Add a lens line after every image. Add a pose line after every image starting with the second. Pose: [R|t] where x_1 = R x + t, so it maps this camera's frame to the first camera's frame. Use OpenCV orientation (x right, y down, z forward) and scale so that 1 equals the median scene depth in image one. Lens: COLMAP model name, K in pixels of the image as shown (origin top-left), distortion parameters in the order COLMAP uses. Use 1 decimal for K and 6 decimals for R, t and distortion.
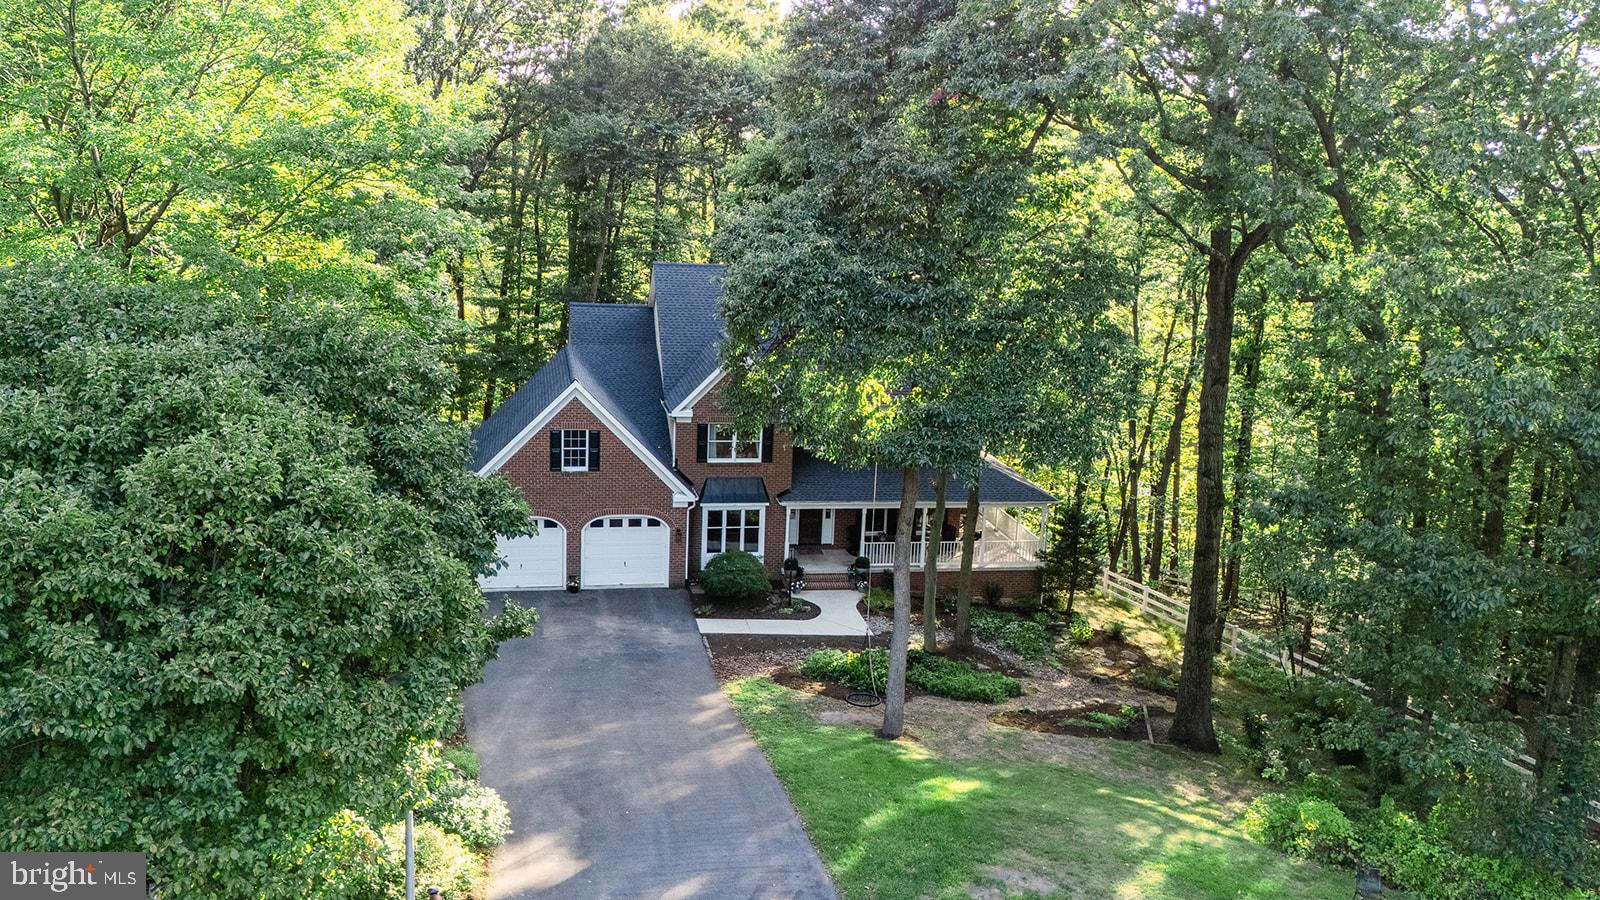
lens RADIAL K [[1307.0, 0, 800.3], [0, 1307.0, 432.8], [0, 0, 1]] dist [0.049950, -0.056516]
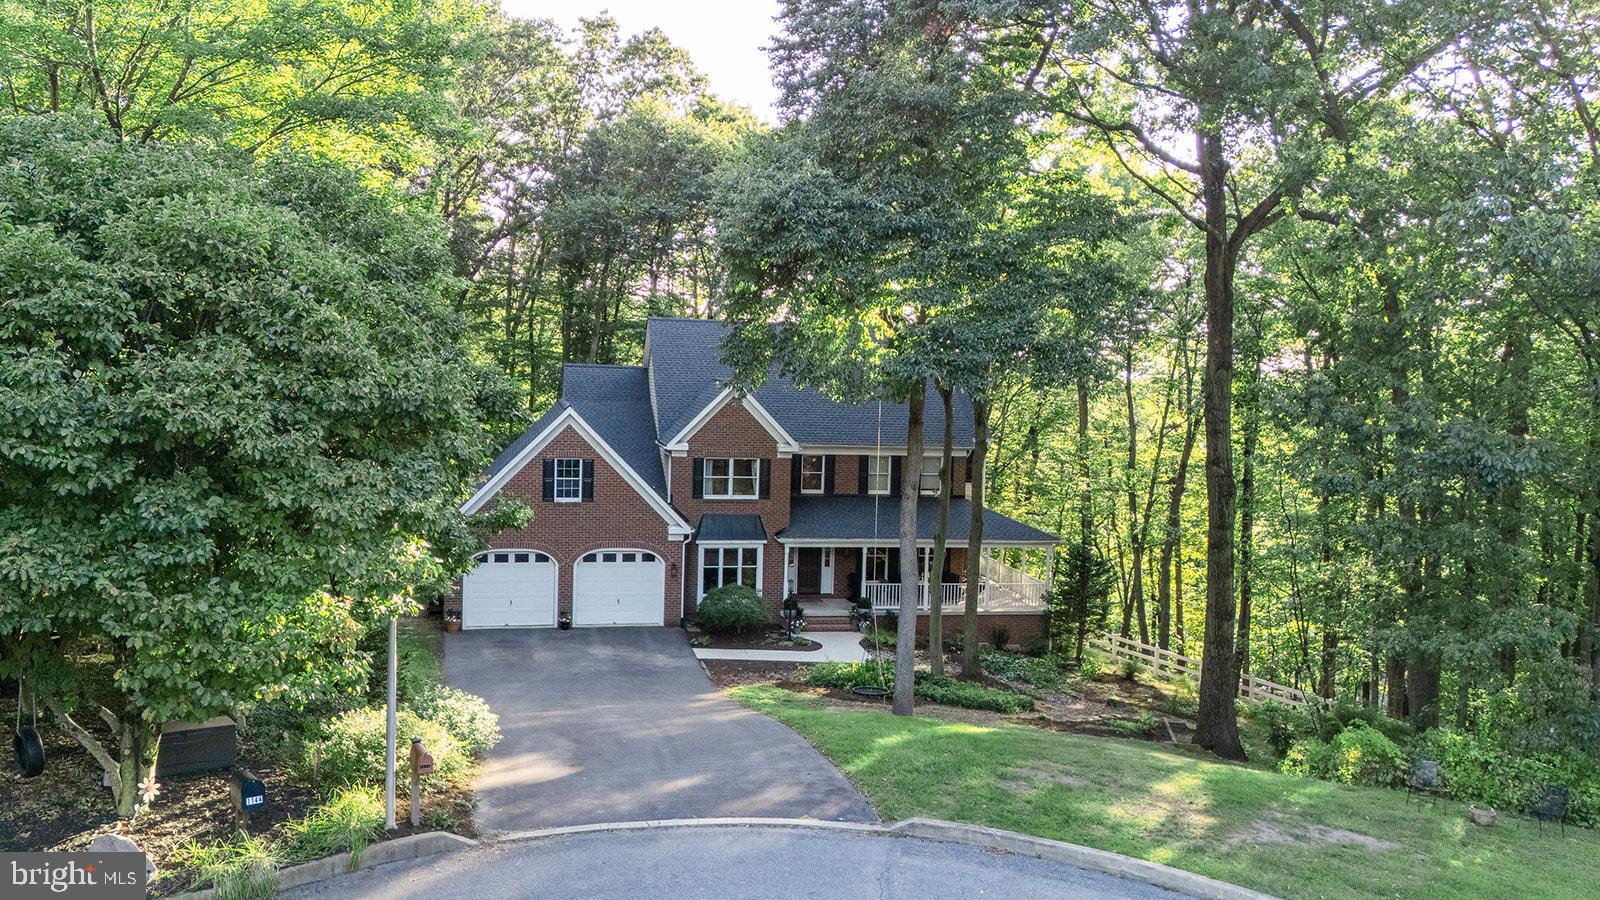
lens RADIAL K [[1307.0, 0, 798.1], [0, 1307.0, 455.3], [0, 0, 1]] dist [0.049950, -0.056516]
pose [[0.999877, -0.013870, 0.007281, -0.007334], [0.014749, 0.990165, -0.139125, 0.134351], [-0.005279, 0.139215, 0.990248, 0.028524]]
